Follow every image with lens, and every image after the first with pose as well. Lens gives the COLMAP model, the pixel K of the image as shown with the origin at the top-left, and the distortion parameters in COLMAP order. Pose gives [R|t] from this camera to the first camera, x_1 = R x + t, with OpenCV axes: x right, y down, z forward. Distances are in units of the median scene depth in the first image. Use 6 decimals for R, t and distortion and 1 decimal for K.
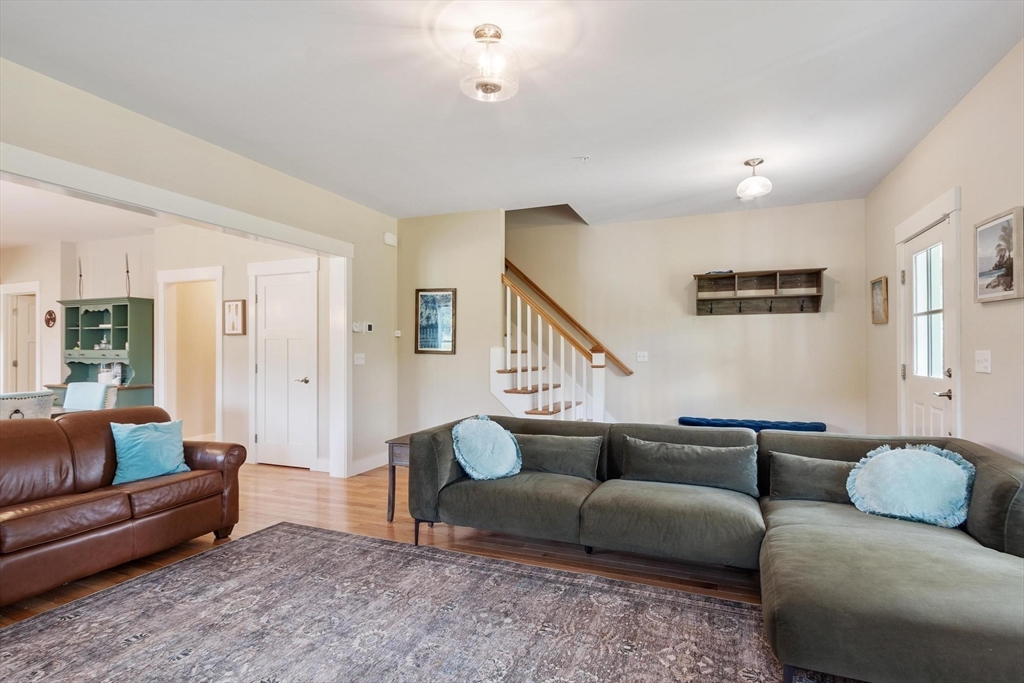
lens RADIAL K [[515.5, 0, 509.7], [0, 515.5, 346.1], [0, 0, 1]] dist [0.000897, -0.000702]
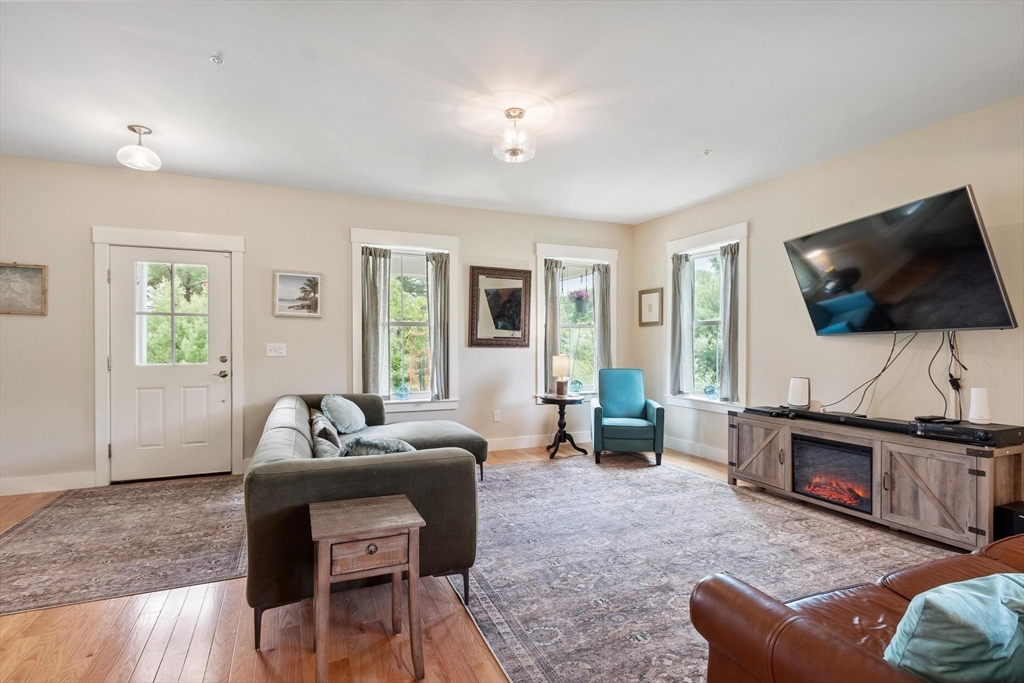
lens RADIAL K [[515.5, 0, 509.7], [0, 515.5, 346.1], [0, 0, 1]] dist [0.000897, -0.000702]
pose [[-0.716903, -0.000510, 0.697173, -0.438220], [-0.001985, 0.999997, -0.001309, 0.009360], [-0.697171, -0.002322, -0.716902, 0.879541]]
